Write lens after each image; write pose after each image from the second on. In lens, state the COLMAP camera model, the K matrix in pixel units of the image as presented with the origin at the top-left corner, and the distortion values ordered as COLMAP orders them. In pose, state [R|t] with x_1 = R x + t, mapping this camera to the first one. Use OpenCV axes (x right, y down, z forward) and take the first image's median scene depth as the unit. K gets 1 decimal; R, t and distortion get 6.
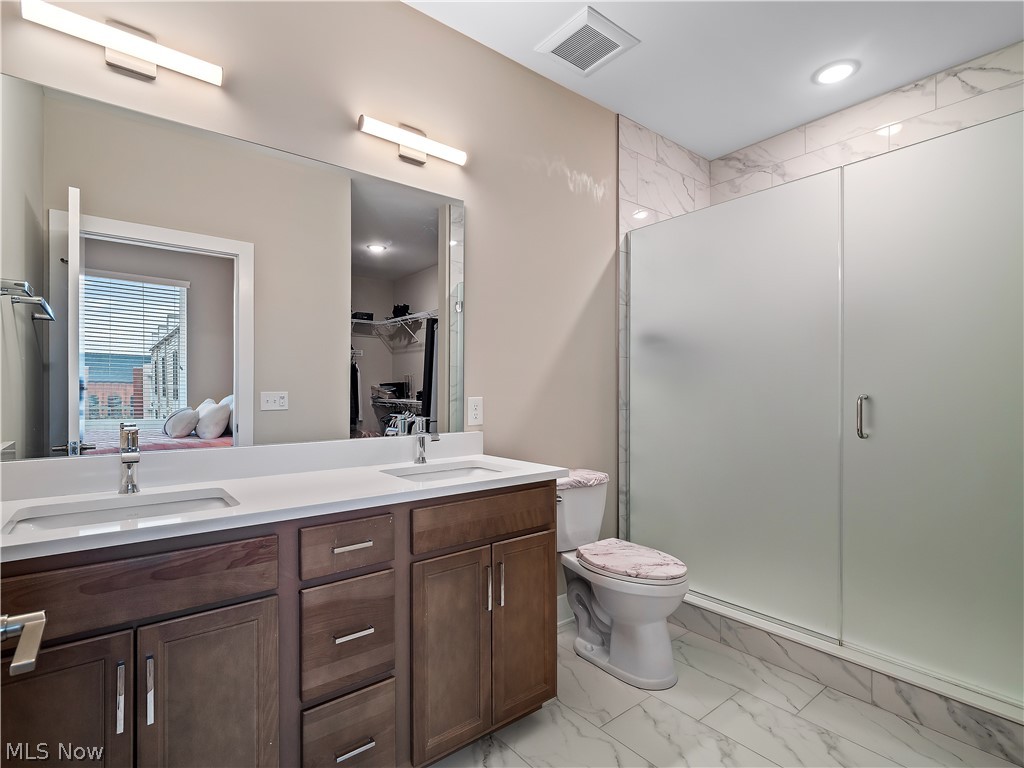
lens RADIAL K [[503.6, 0, 502.9], [0, 503.6, 380.2], [0, 0, 1]] dist [-0.002673, 0.000603]
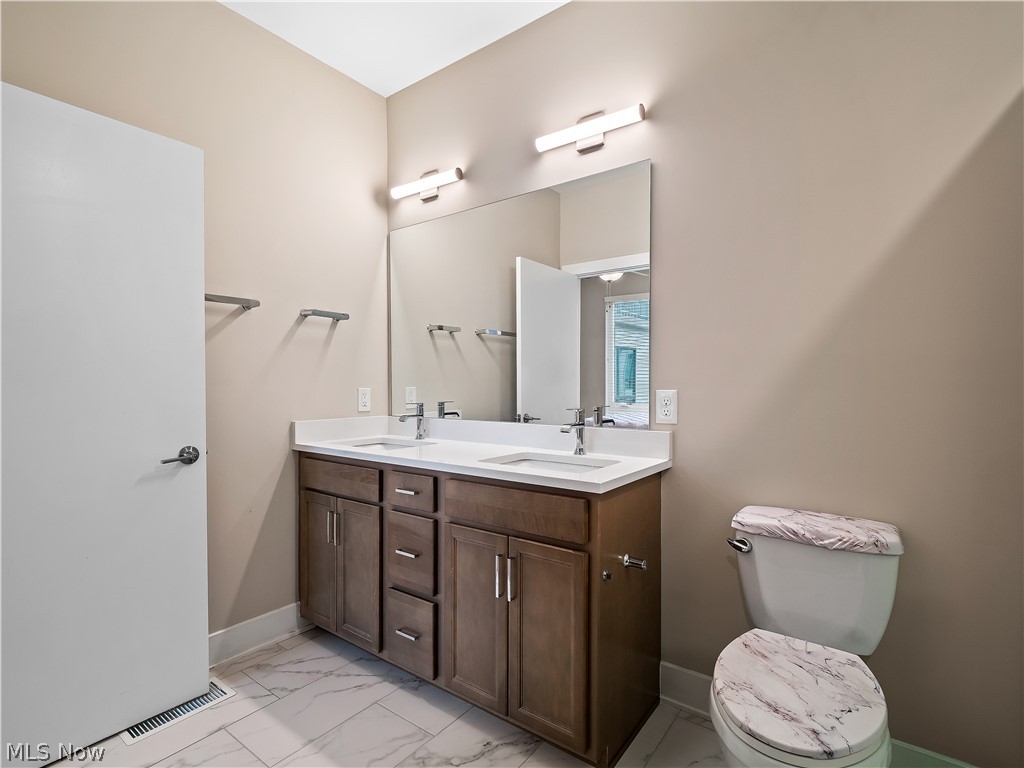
lens RADIAL K [[503.6, 0, 502.9], [0, 503.6, 380.2], [0, 0, 1]] dist [-0.002673, 0.000603]
pose [[0.257794, -0.003905, -0.966192, 0.768382], [0.020679, 0.999785, 0.001476, 0.012598], [0.965979, -0.020361, 0.257819, 0.603141]]
